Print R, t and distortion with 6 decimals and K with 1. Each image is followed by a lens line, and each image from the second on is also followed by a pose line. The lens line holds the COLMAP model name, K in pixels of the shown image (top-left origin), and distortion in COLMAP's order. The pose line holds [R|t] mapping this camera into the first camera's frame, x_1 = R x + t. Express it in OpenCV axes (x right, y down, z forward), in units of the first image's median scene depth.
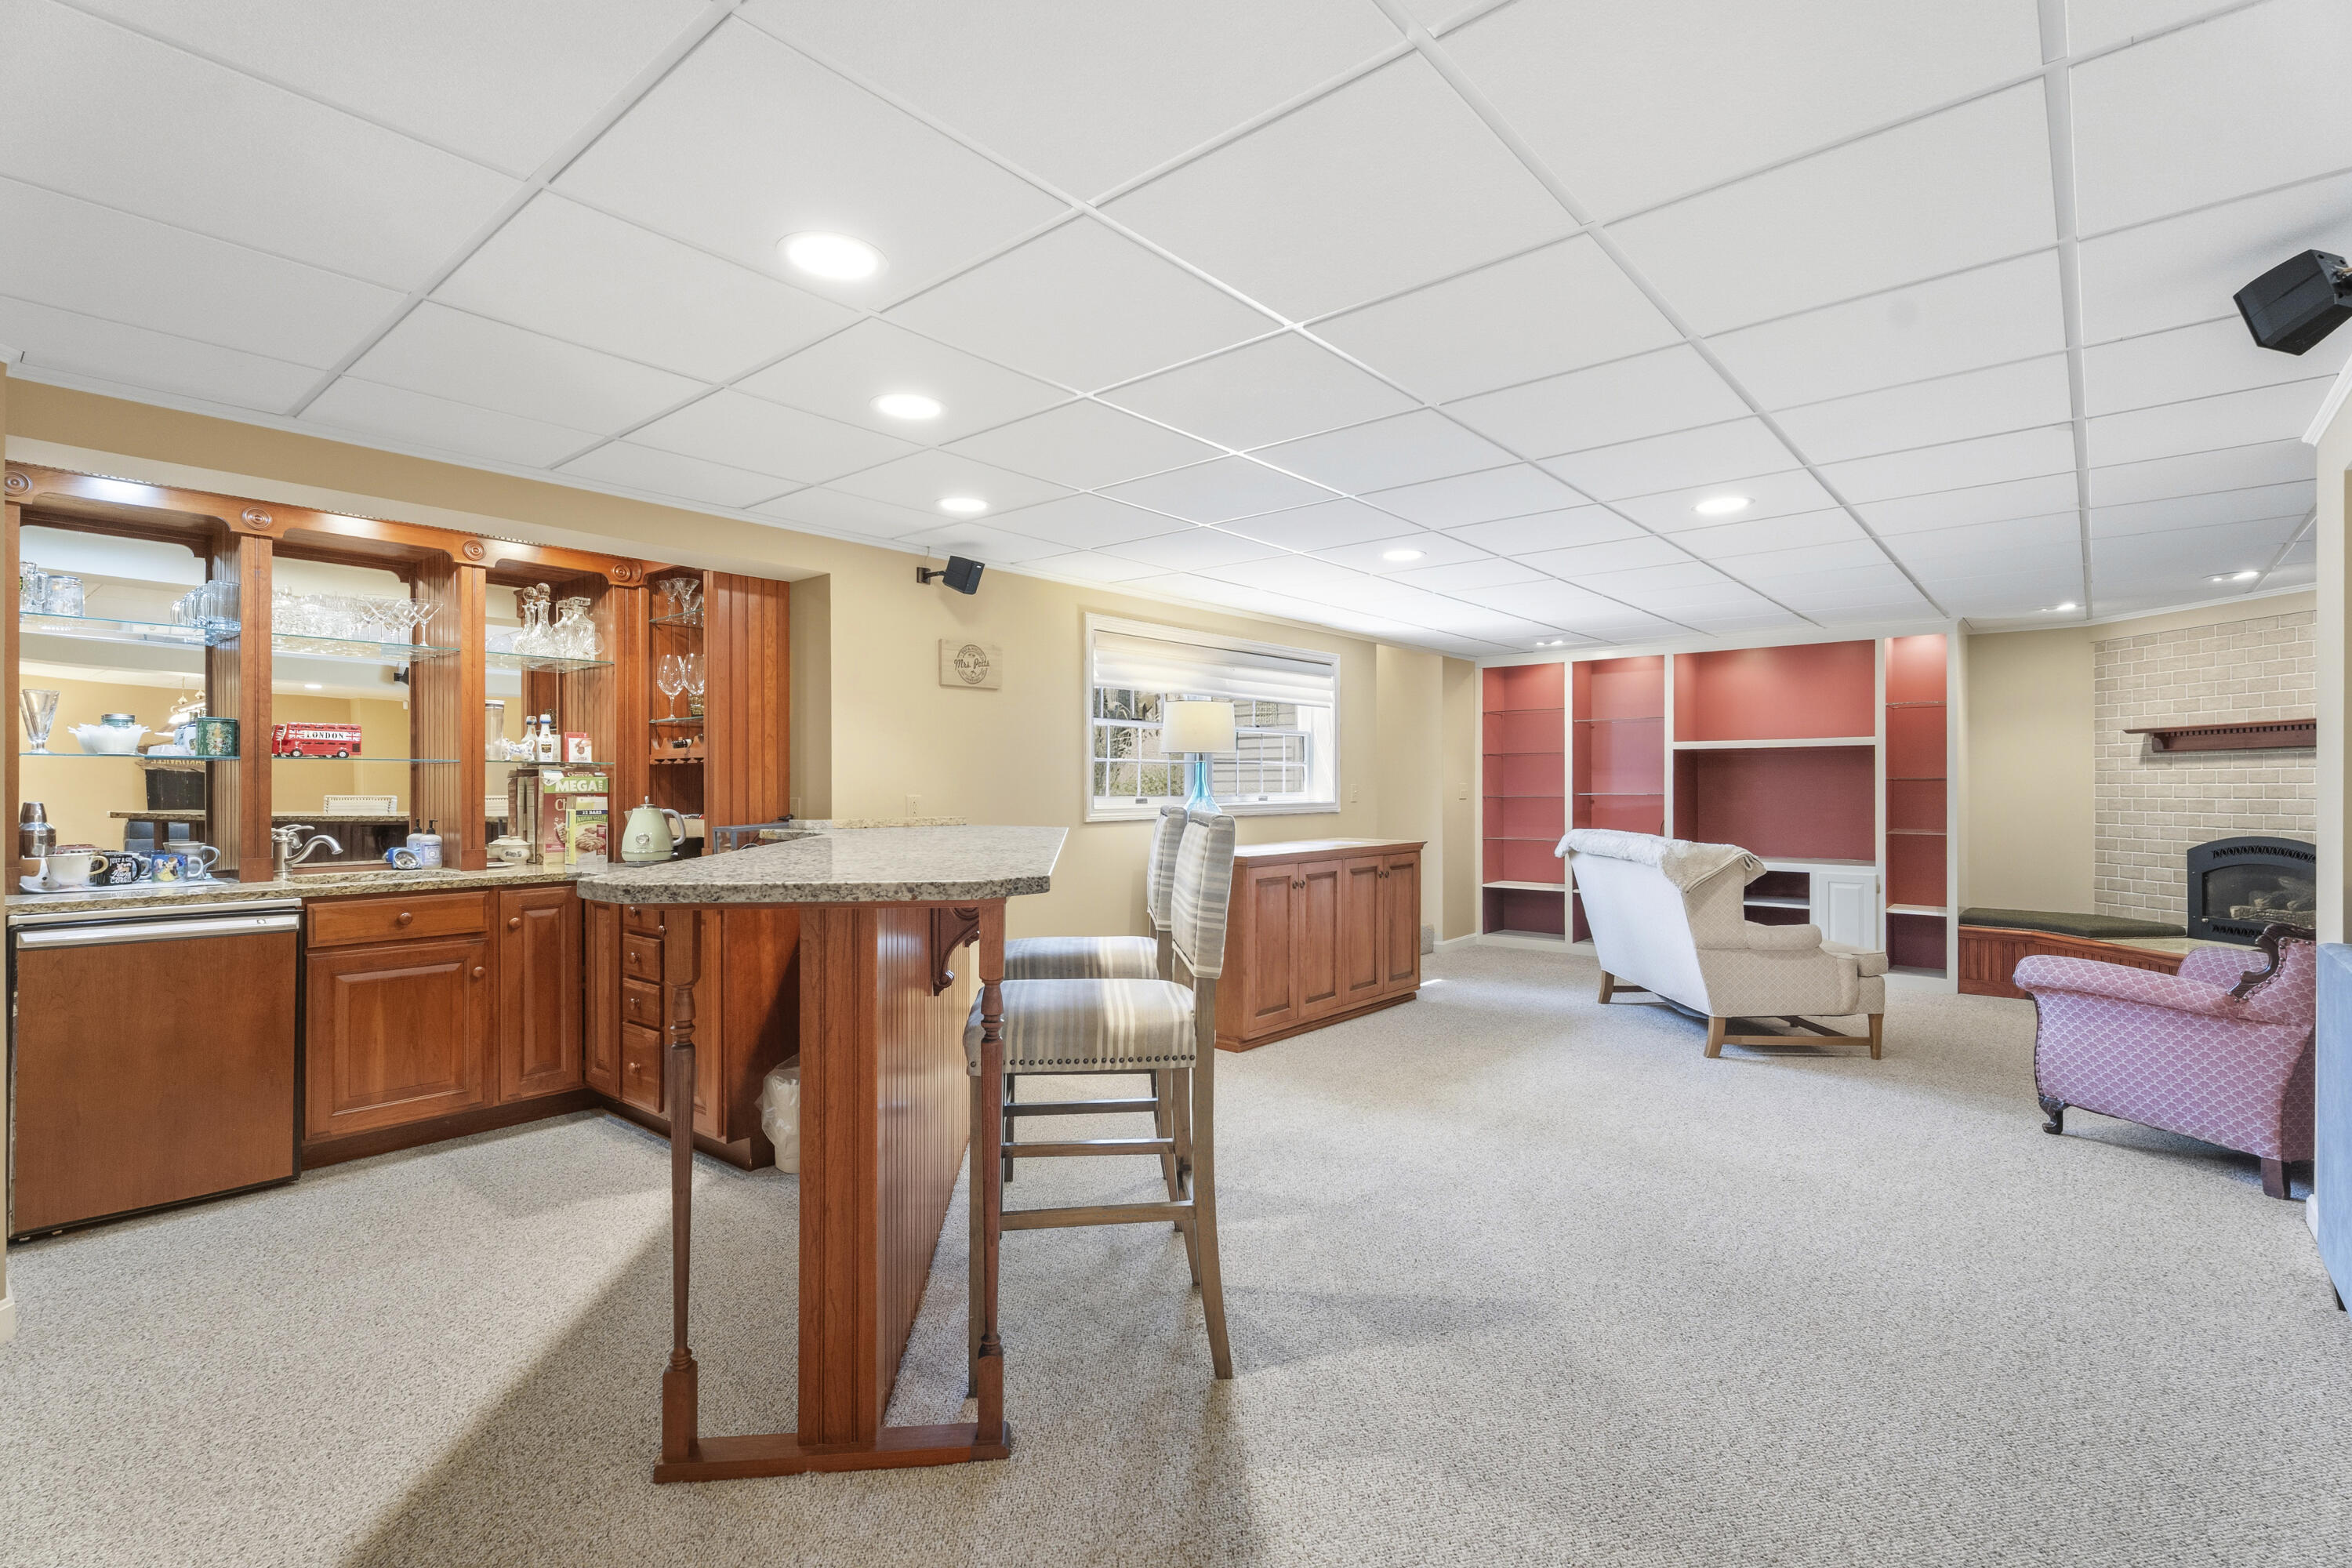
lens RADIAL K [[1062.4, 0, 1163.6], [0, 1062.4, 782.0], [0, 0, 1]] dist [0.002120, 0.001487]
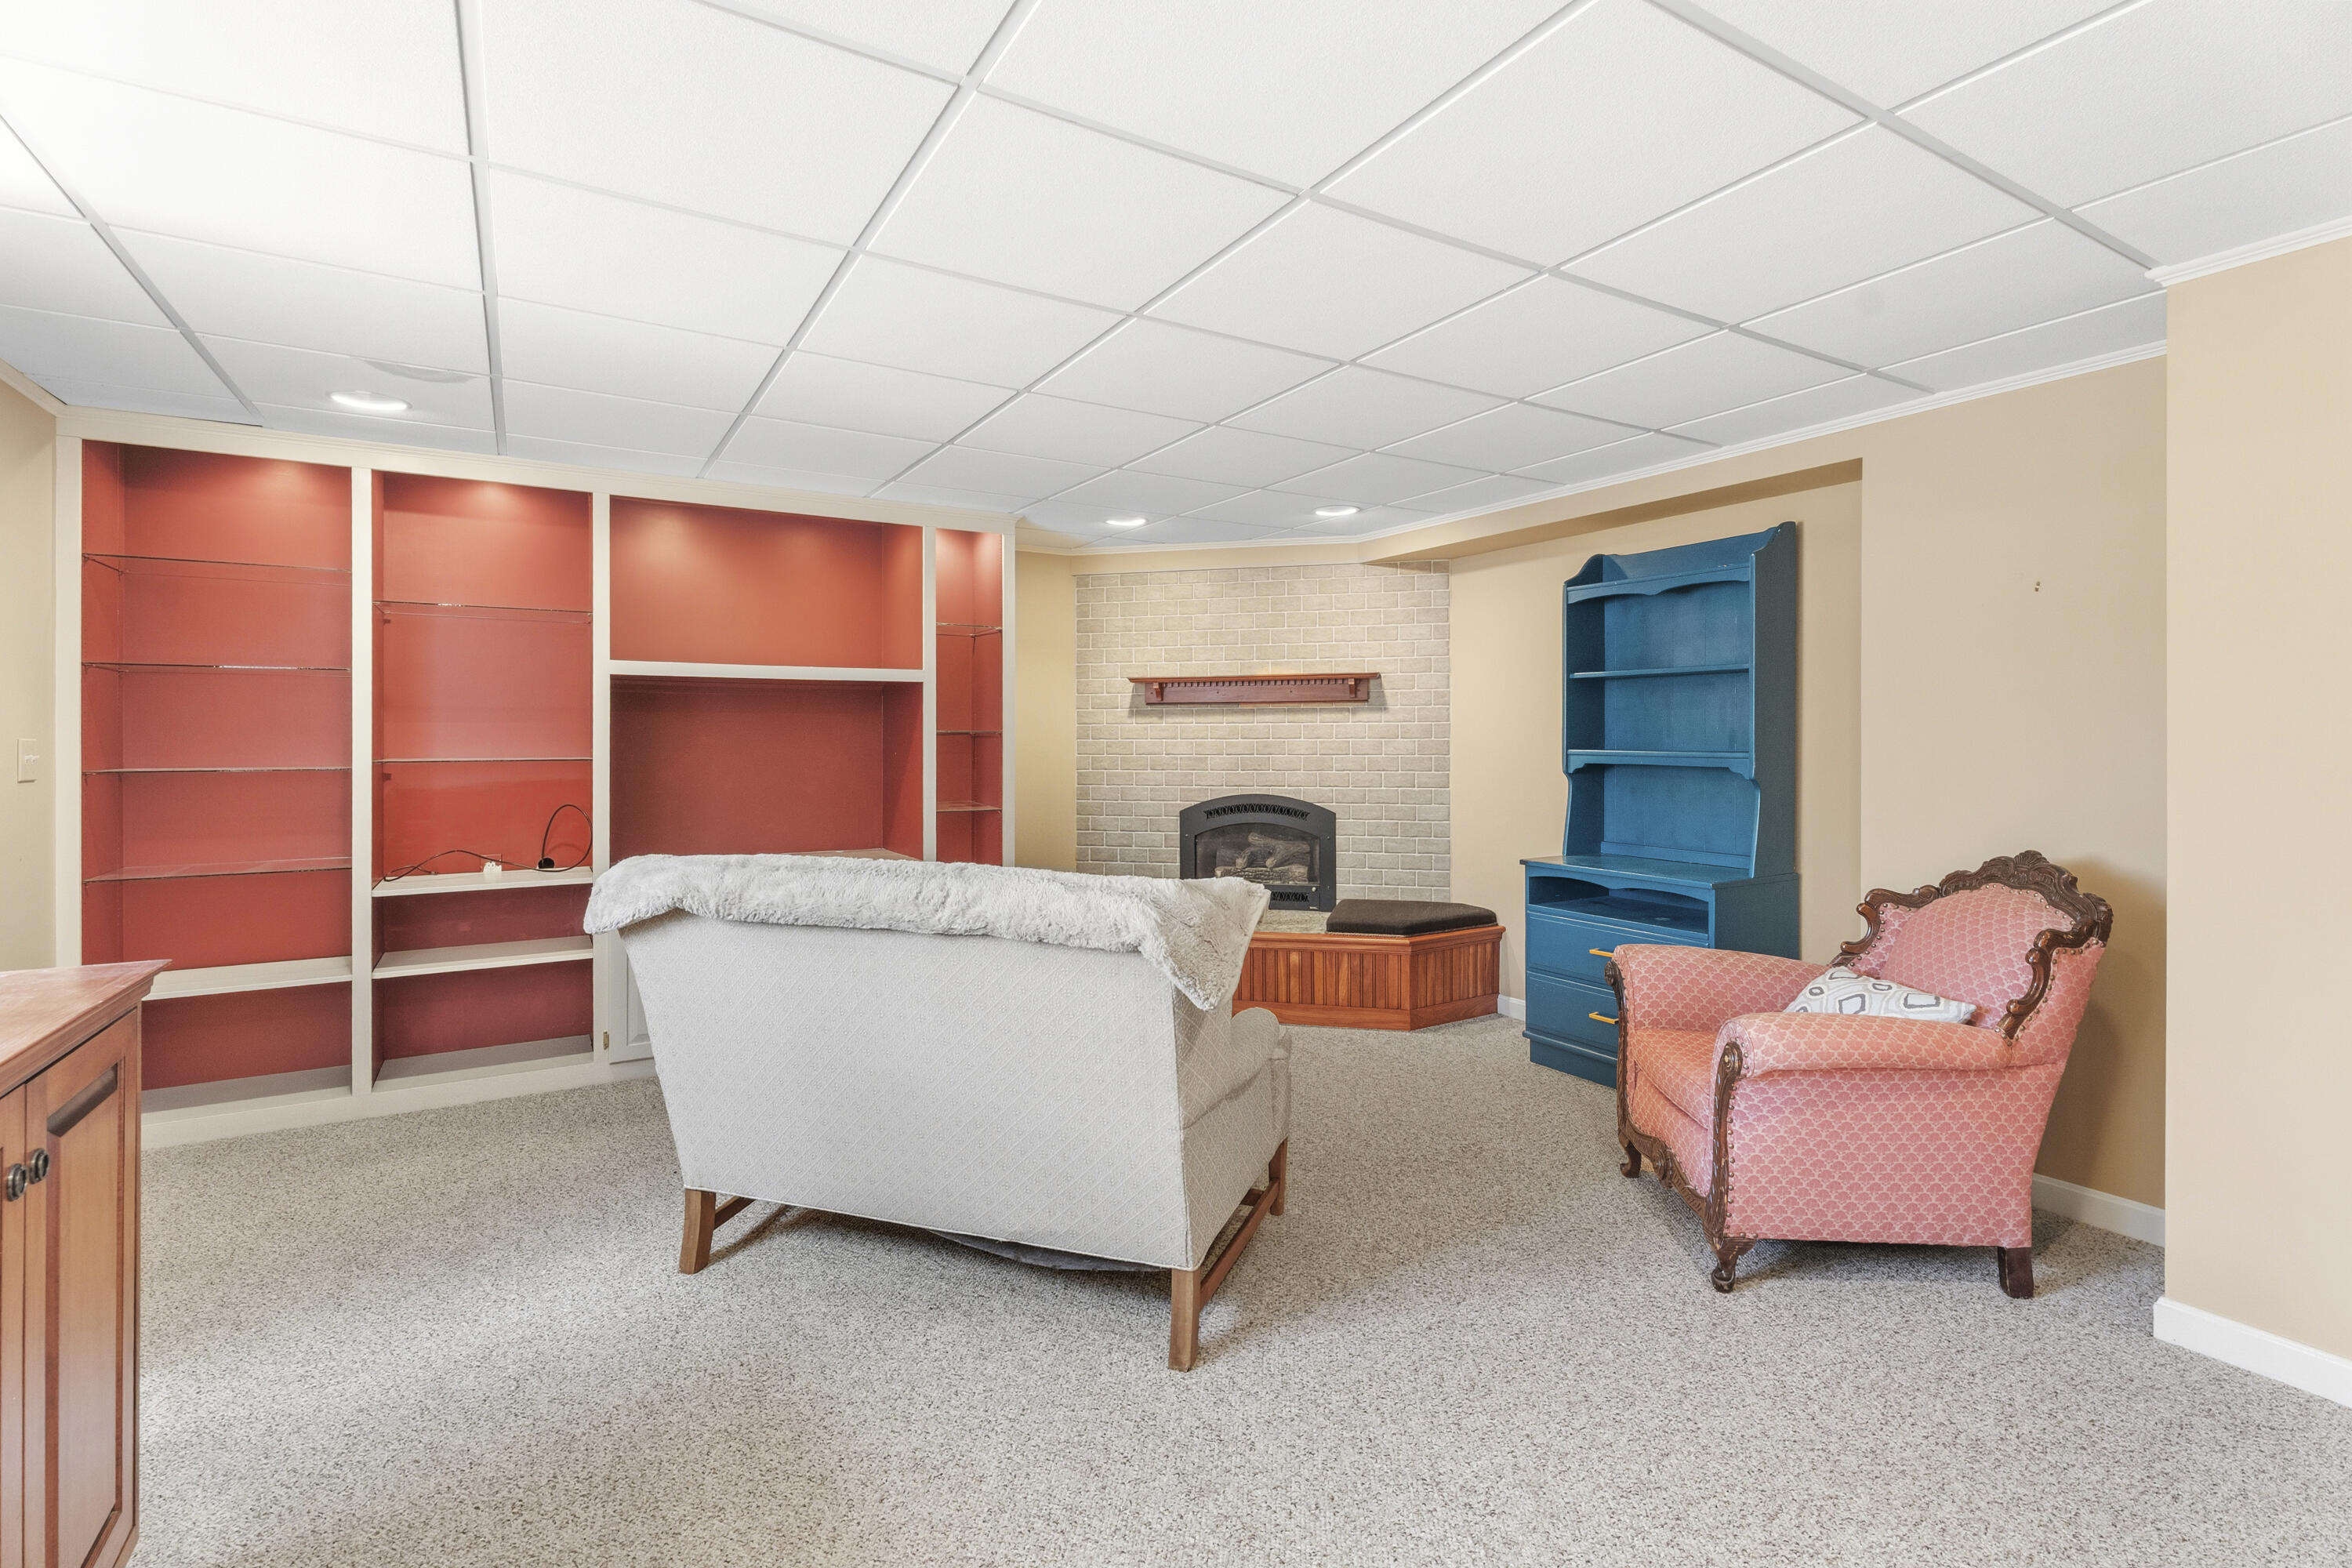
lens RADIAL K [[1062.4, 0, 1144.1], [0, 1062.4, 749.2], [0, 0, 1]] dist [0.002120, 0.001487]
pose [[0.319207, -0.008716, 0.947645, 0.079219], [-0.002671, 0.999945, 0.010096, 0.000815], [-0.947681, -0.005754, 0.319166, 0.727107]]
